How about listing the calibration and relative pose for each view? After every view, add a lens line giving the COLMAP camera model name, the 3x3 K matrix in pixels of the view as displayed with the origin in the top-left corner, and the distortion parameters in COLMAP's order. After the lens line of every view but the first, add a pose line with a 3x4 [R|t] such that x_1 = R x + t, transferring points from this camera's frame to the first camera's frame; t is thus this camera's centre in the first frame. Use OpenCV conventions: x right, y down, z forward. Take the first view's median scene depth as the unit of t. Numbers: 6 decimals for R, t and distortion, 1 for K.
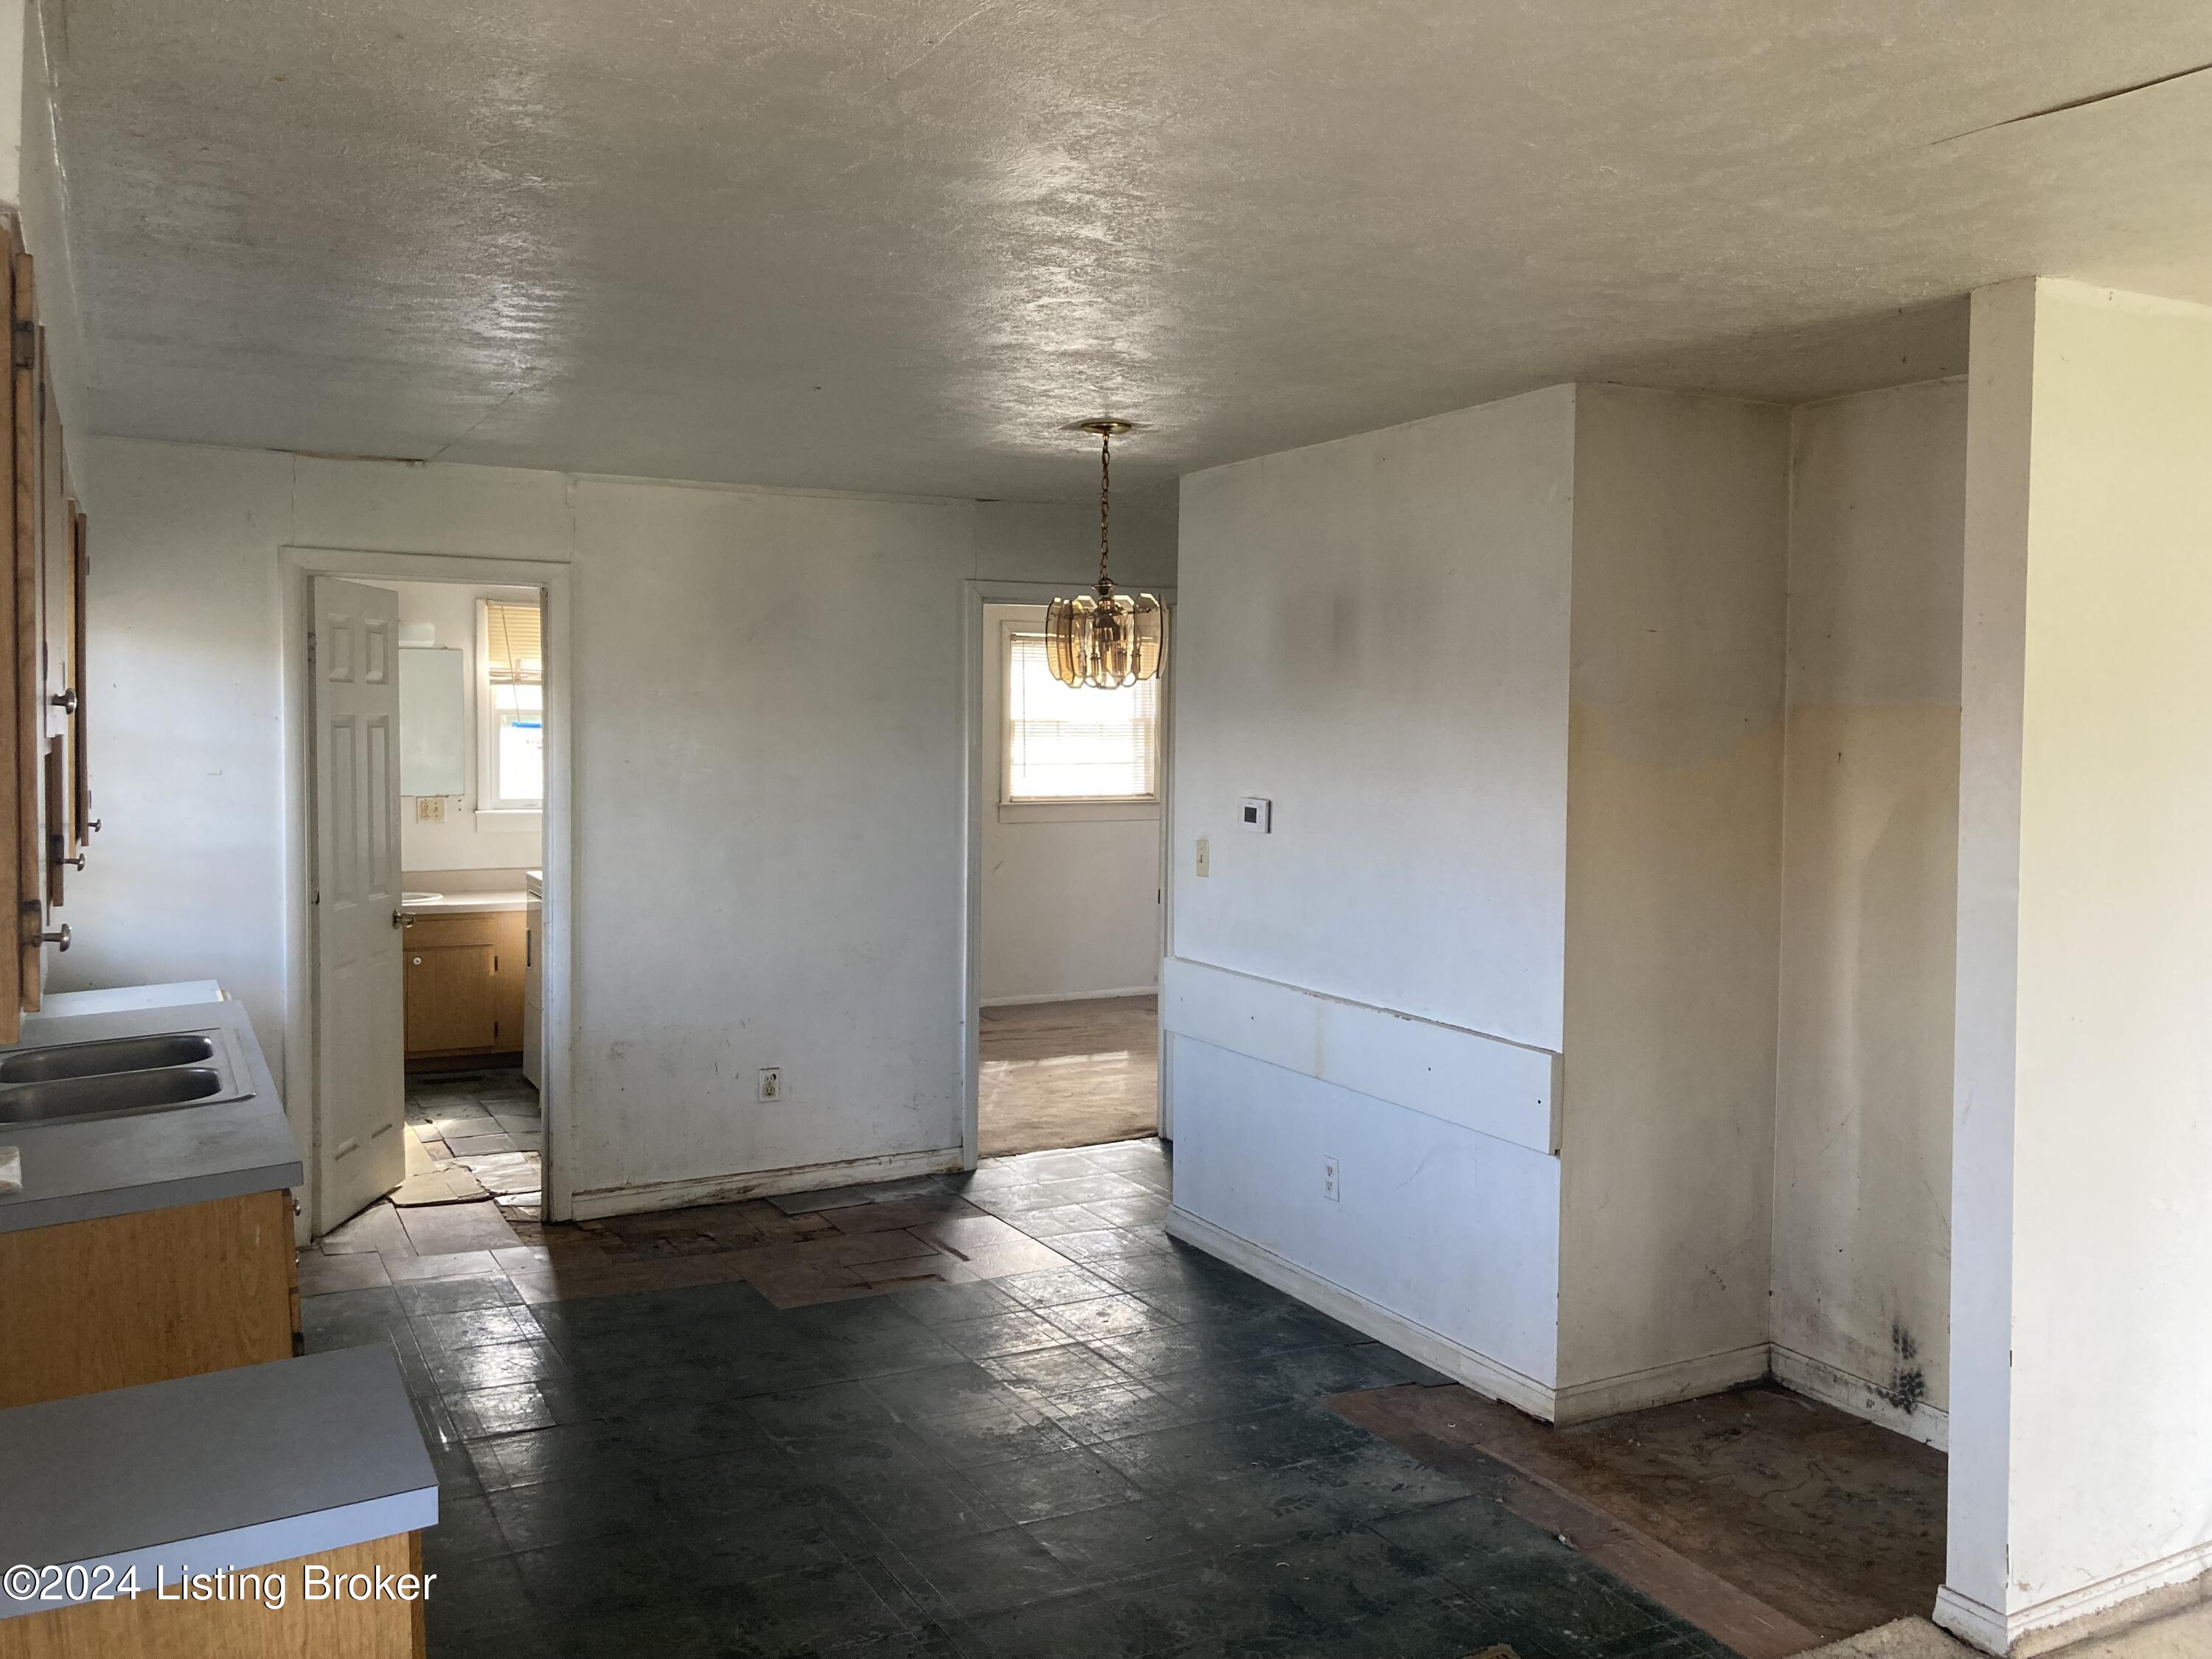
lens RADIAL K [[1832.8, 0, 1120.6], [0, 1832.8, 818.0], [0, 0, 1]] dist [0.026985, -0.009546]
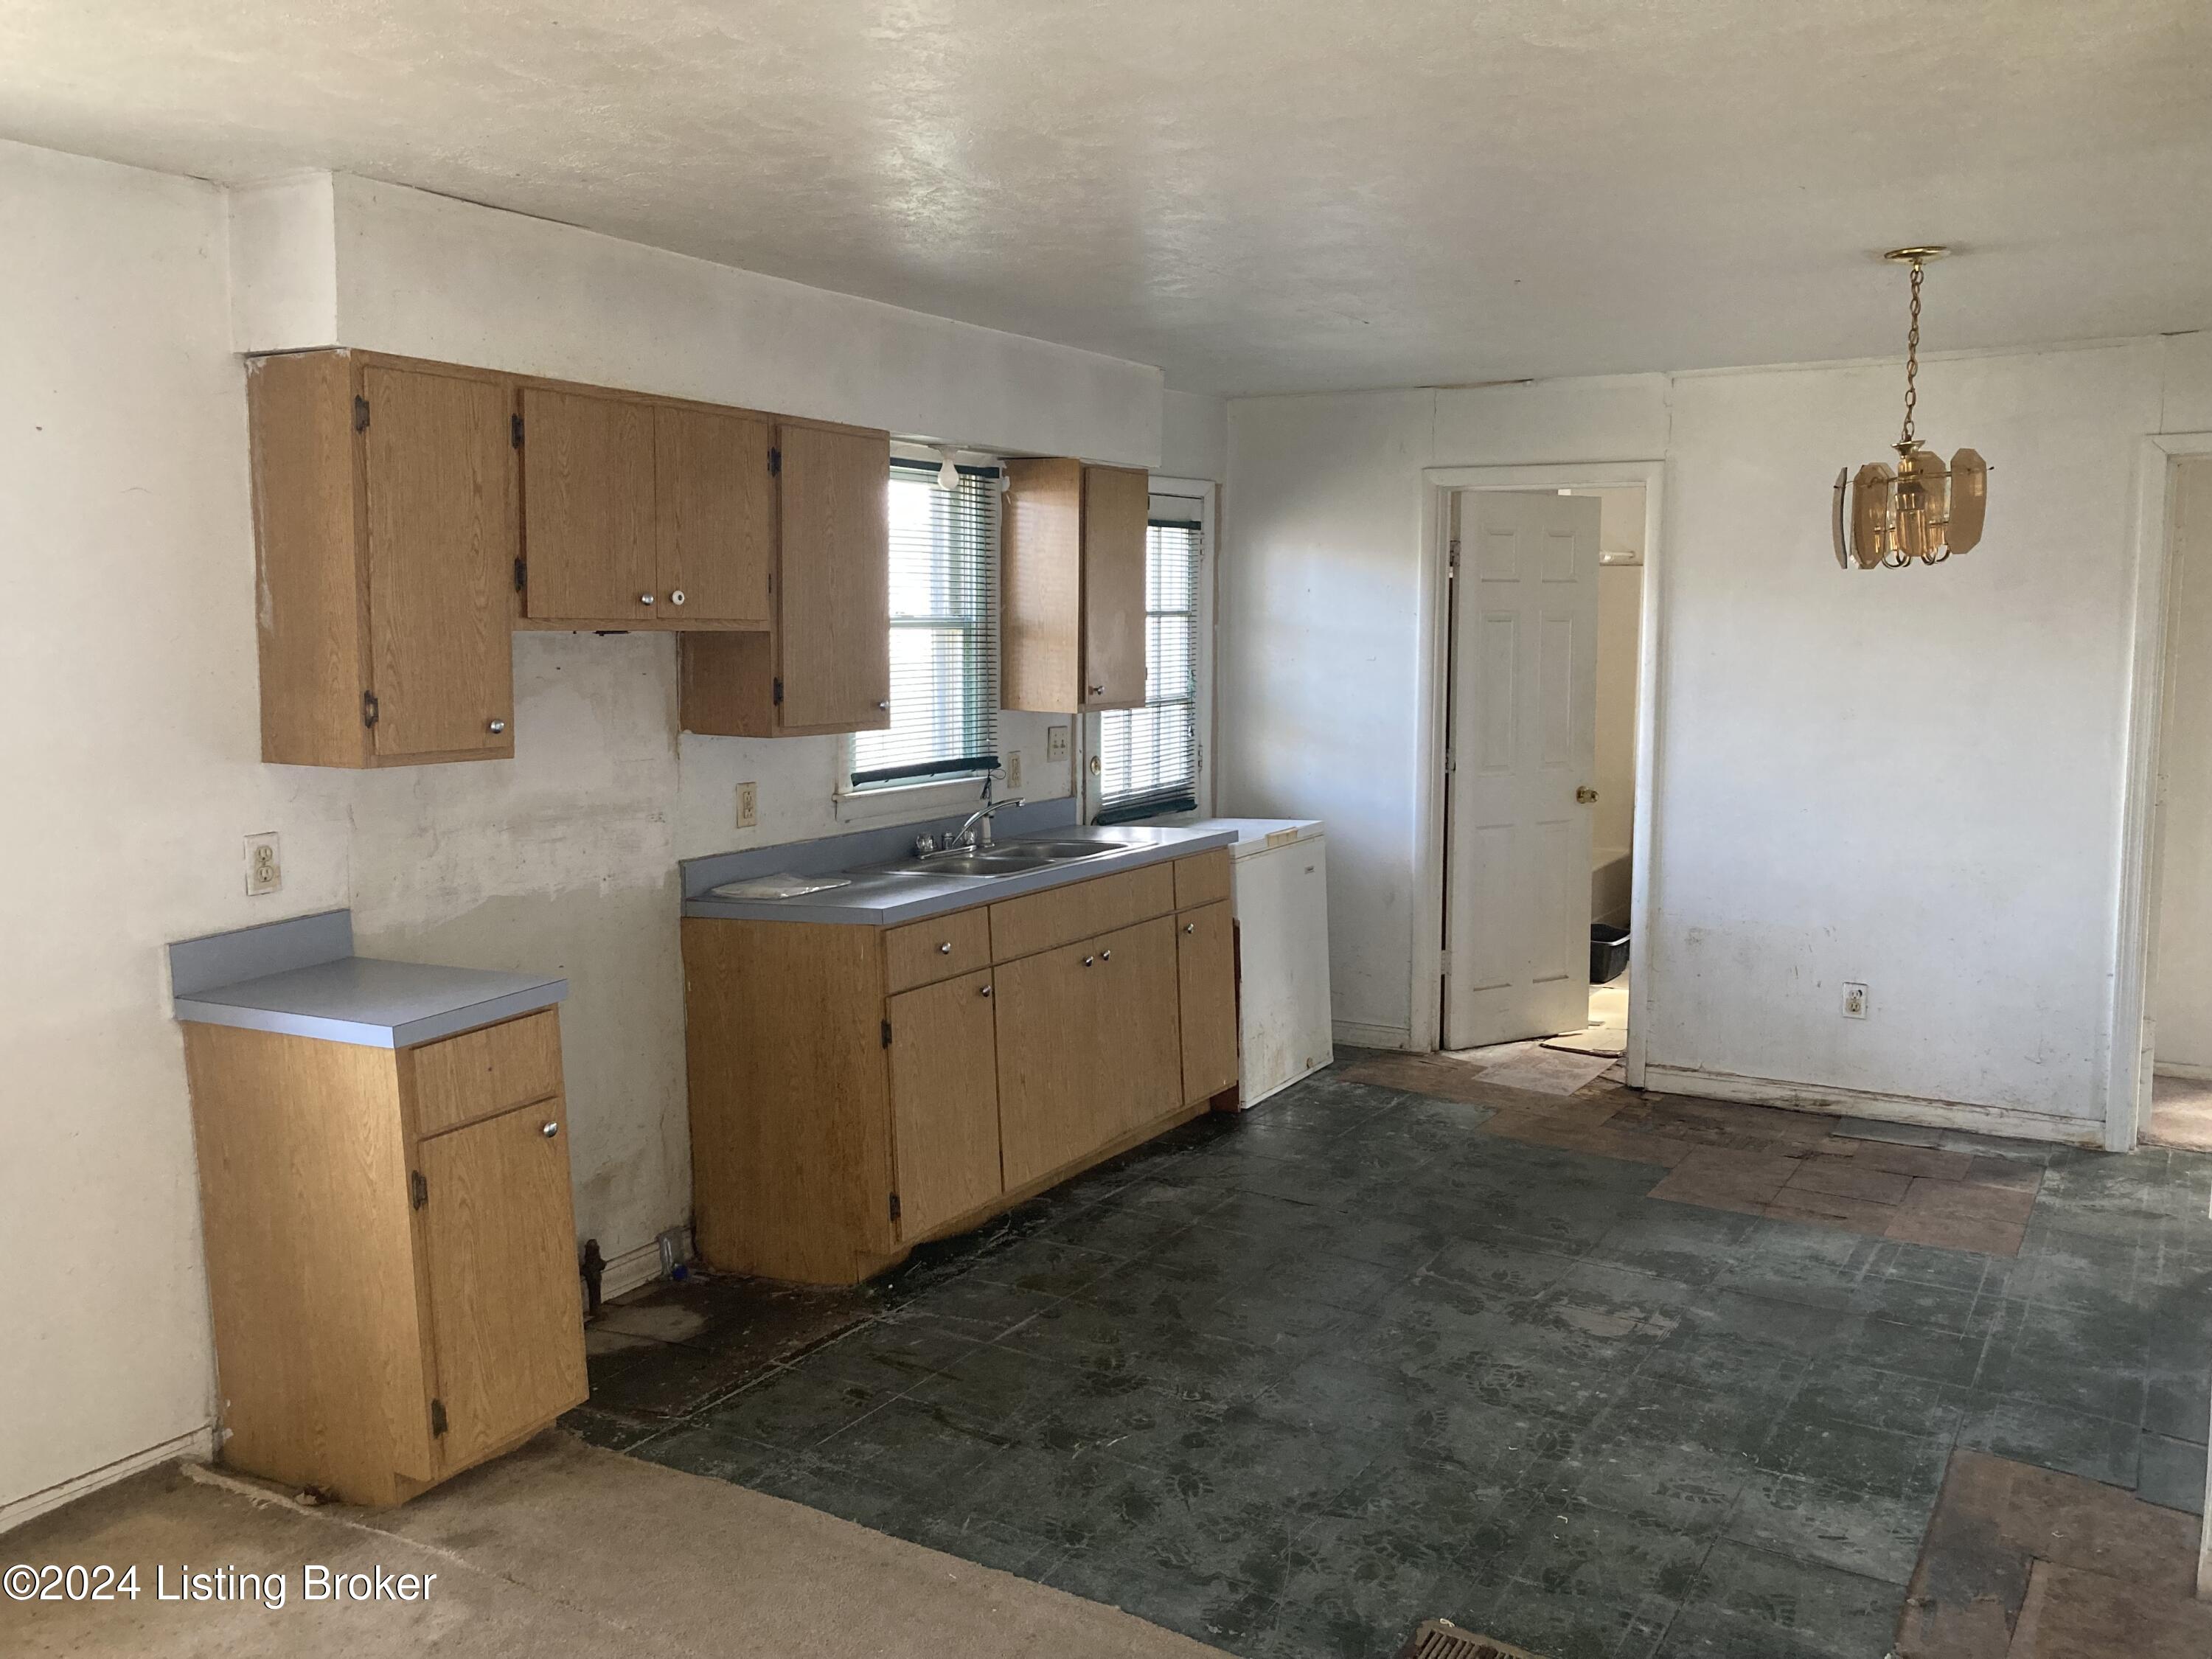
lens RADIAL K [[1832.8, 0, 1124.1], [0, 1832.8, 828.4], [0, 0, 1]] dist [0.026985, -0.009546]
pose [[0.511990, 0.094263, -0.853803, 0.446120], [-0.044907, 0.995539, 0.082983, -0.004846], [0.857817, -0.004145, 0.513939, 0.203309]]
